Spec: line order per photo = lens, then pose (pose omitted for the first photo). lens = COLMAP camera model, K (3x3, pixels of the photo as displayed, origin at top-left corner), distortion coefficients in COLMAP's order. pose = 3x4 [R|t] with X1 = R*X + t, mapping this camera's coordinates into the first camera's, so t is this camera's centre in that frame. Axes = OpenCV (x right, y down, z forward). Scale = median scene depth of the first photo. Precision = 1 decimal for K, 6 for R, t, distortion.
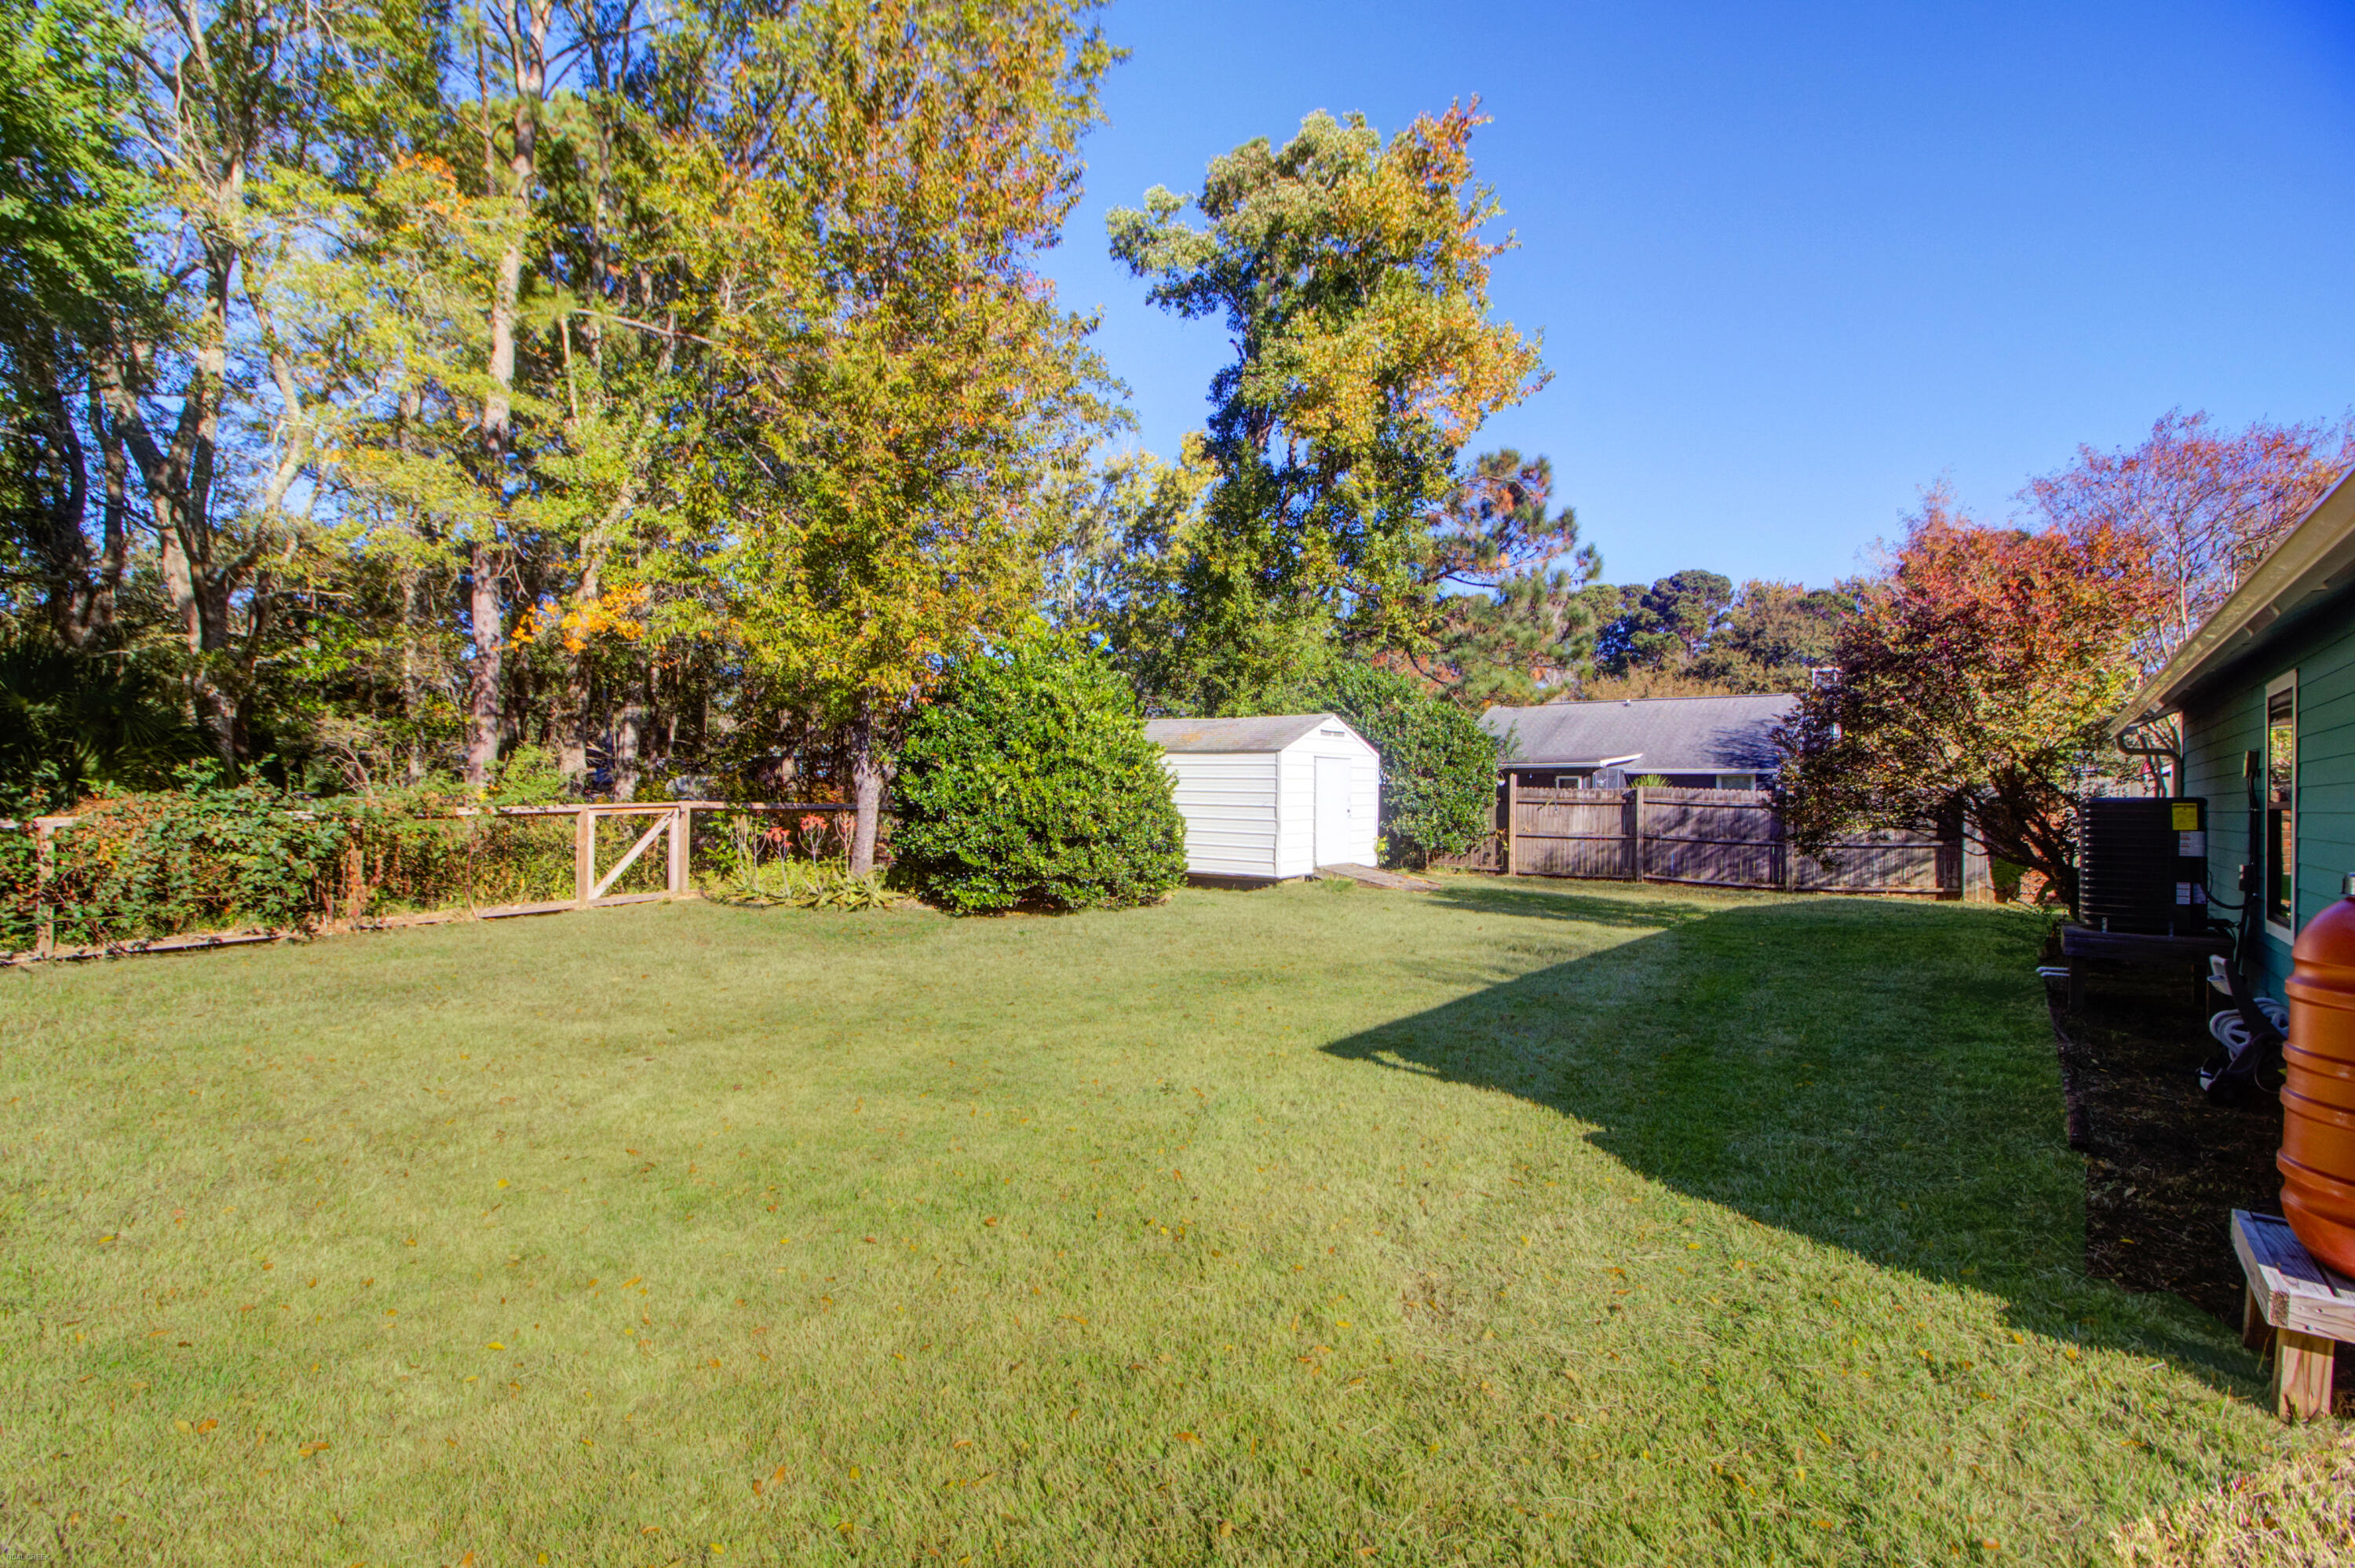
lens RADIAL K [[1062.3, 0, 1170.6], [0, 1062.3, 795.7], [0, 0, 1]] dist [-0.011261, -0.003978]
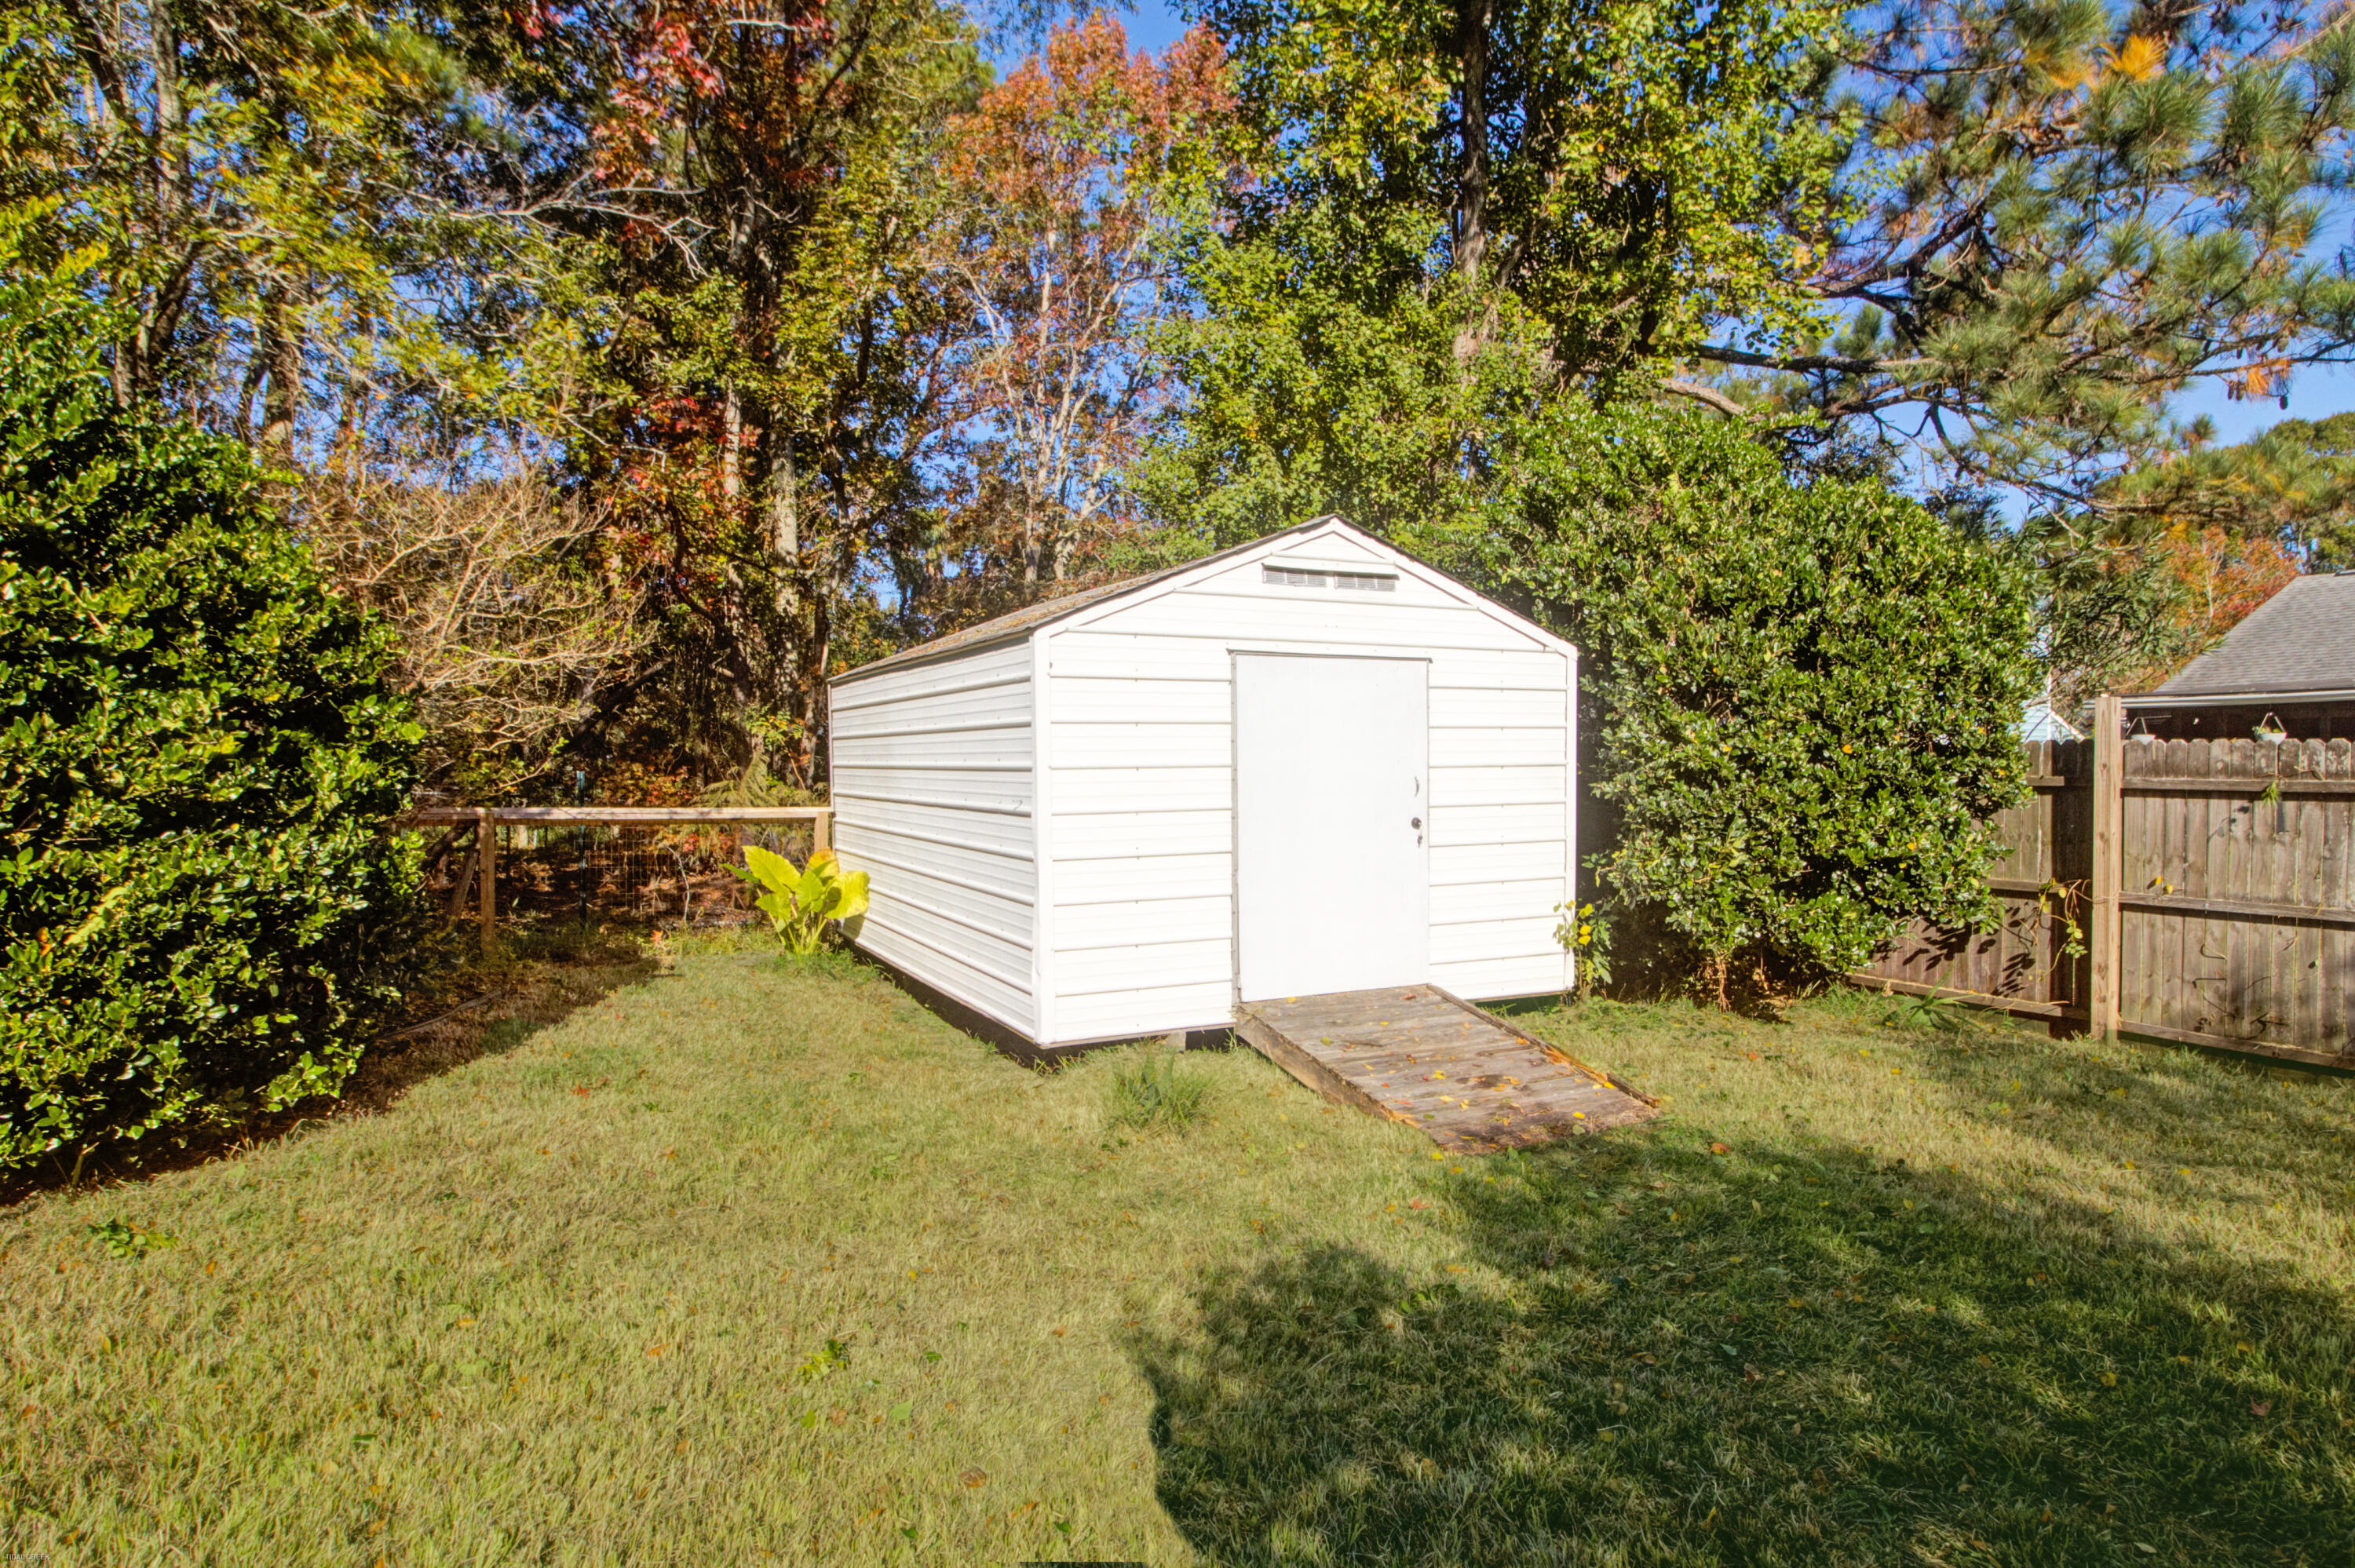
lens RADIAL K [[1322.5, 0, 1174.2], [0, 1322.5, 788.2], [0, 0, 1]] dist [-0.005231, -0.000270]
pose [[0.895237, -0.003665, -0.445576, 0.267994], [0.008272, 0.999931, 0.008396, 0.000072], [0.445514, -0.011202, 0.895205, 0.589856]]
